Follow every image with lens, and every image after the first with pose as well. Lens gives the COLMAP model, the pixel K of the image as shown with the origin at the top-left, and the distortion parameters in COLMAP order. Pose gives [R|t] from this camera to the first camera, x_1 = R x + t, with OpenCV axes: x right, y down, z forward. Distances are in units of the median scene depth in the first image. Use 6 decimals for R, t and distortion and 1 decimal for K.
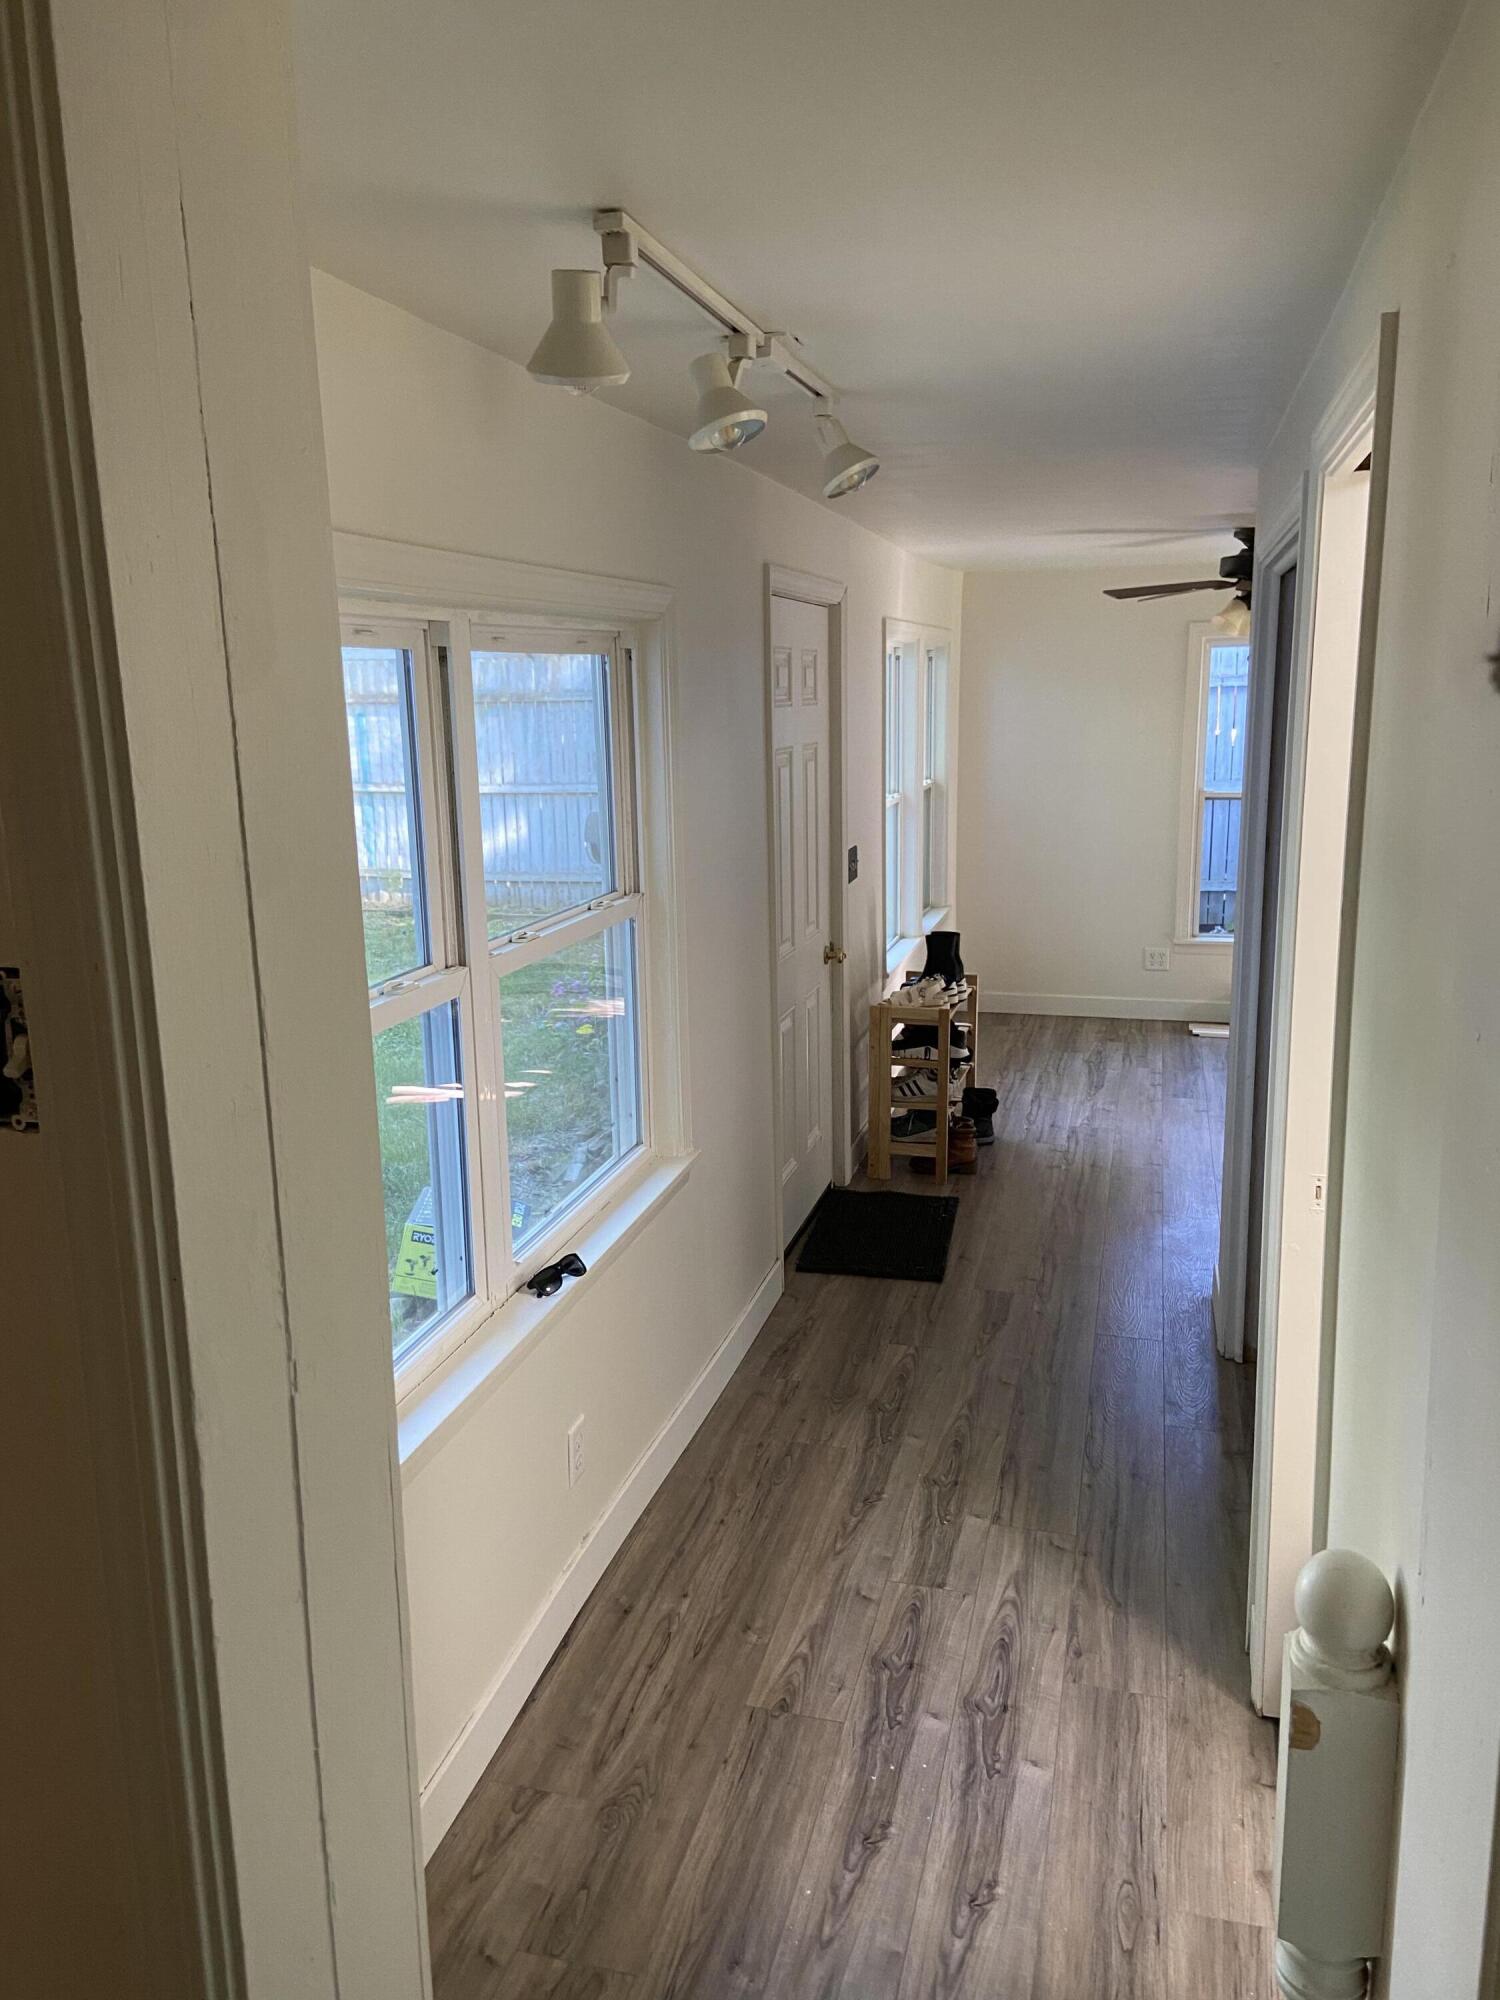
lens RADIAL K [[1504.0, 0, 750.6], [0, 1504.0, 998.5], [0, 0, 1]] dist [0.086972, -0.088011]
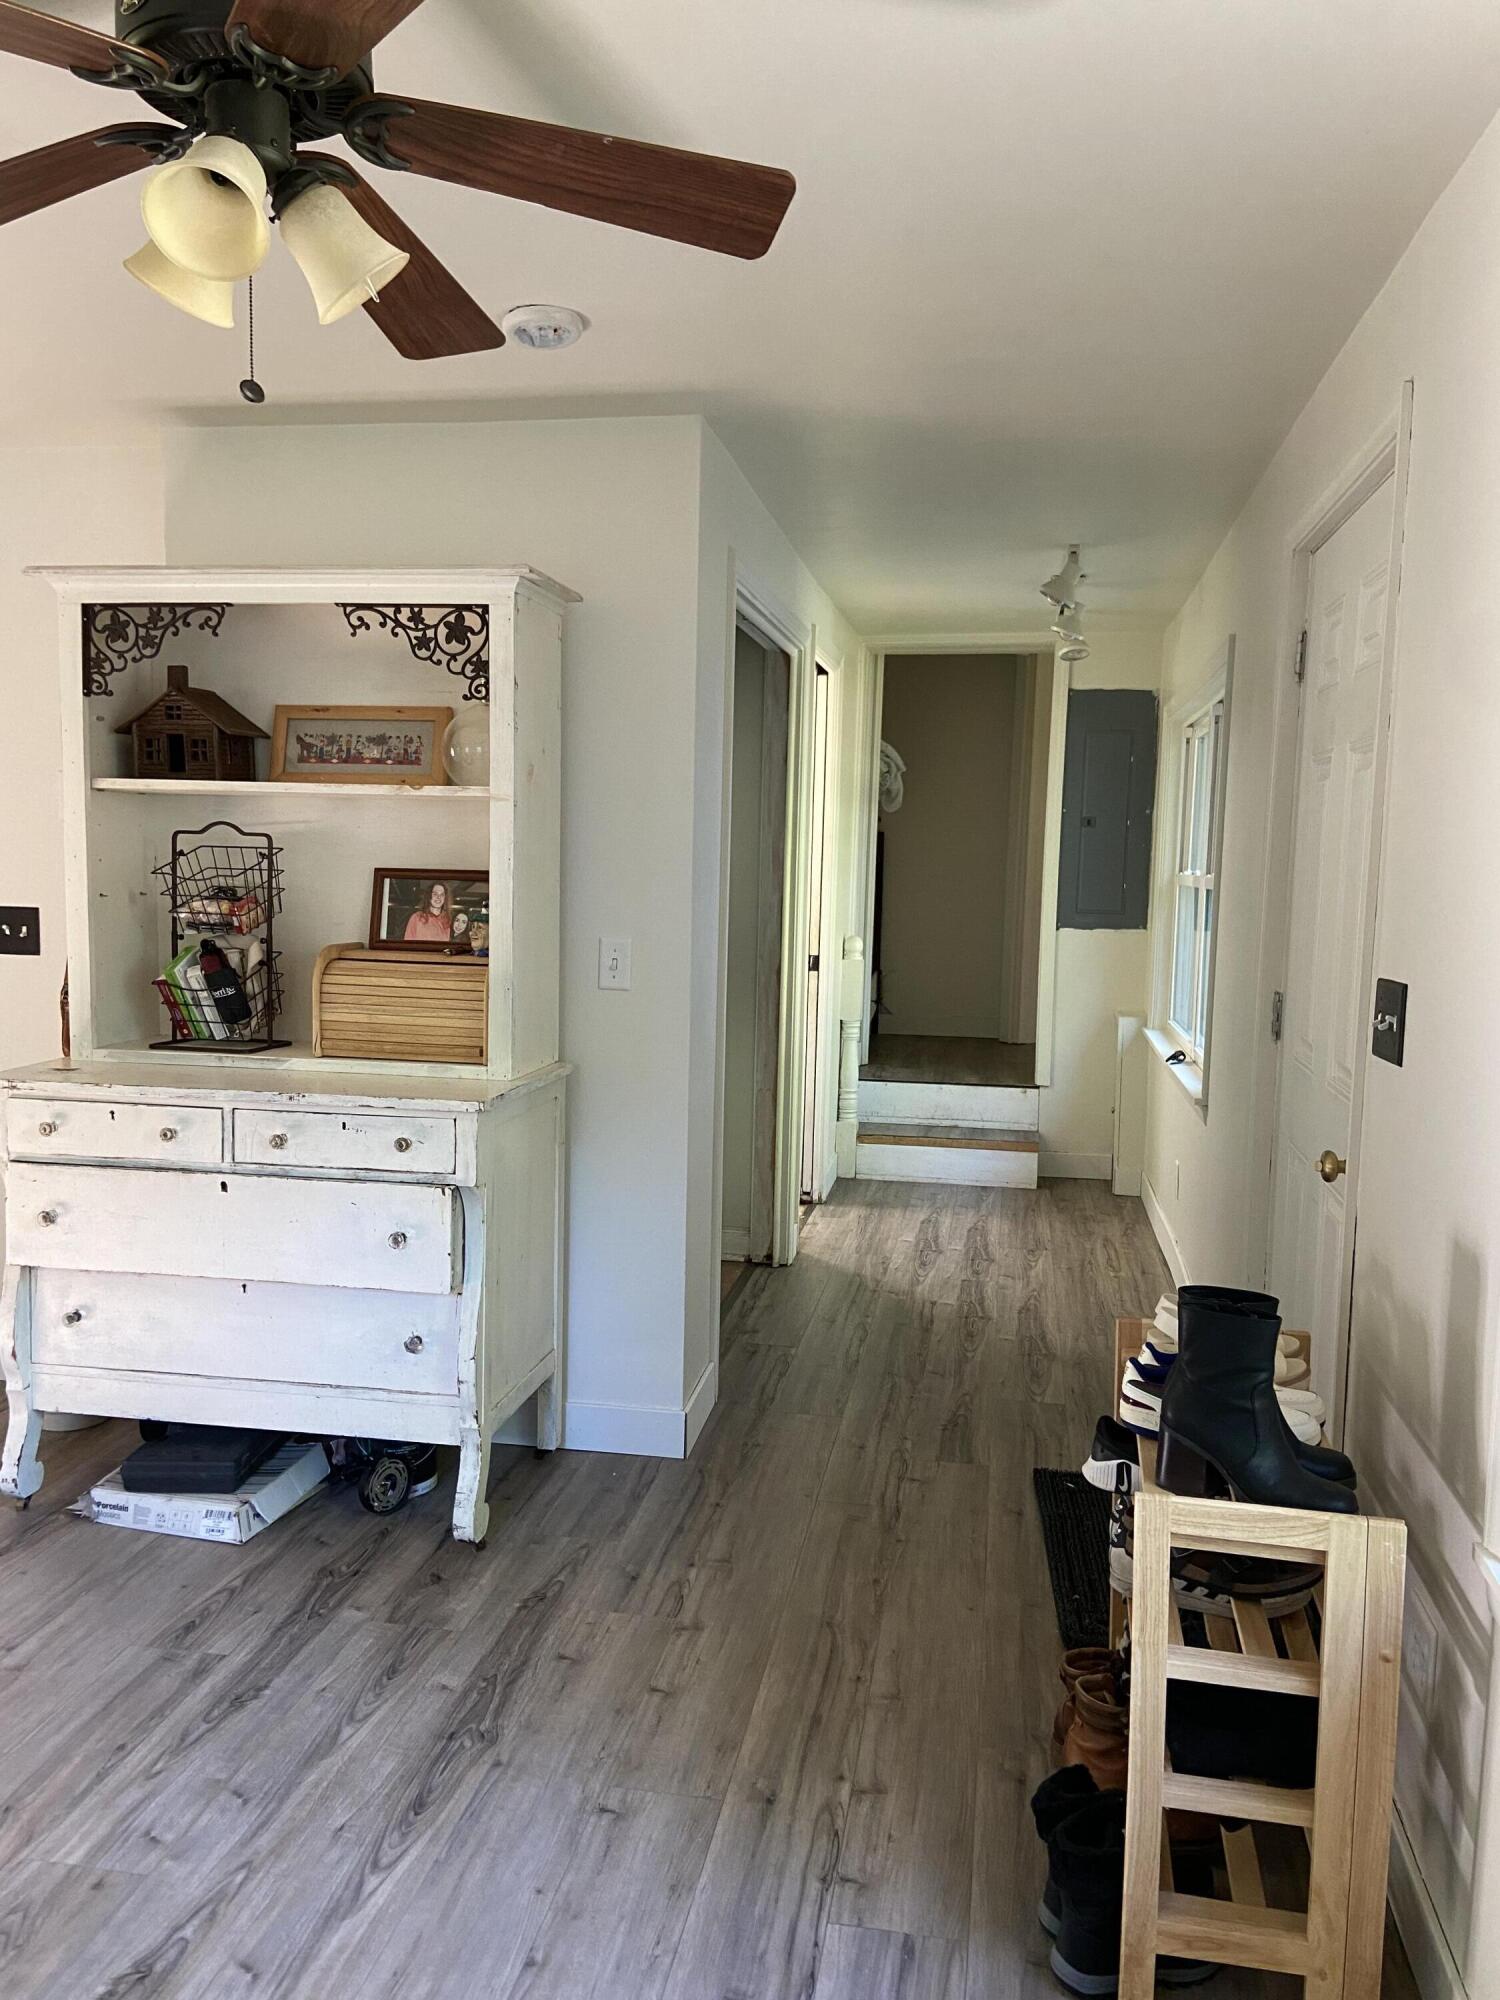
lens RADIAL K [[1504.0, 0, 748.8], [0, 1504.0, 998.8], [0, 0, 1]] dist [0.086972, -0.088011]
pose [[-0.996516, 0.006950, -0.083116, 0.490603], [-0.018235, 0.954257, 0.298430, -0.383355], [0.081388, 0.298905, -0.950806, 2.447530]]
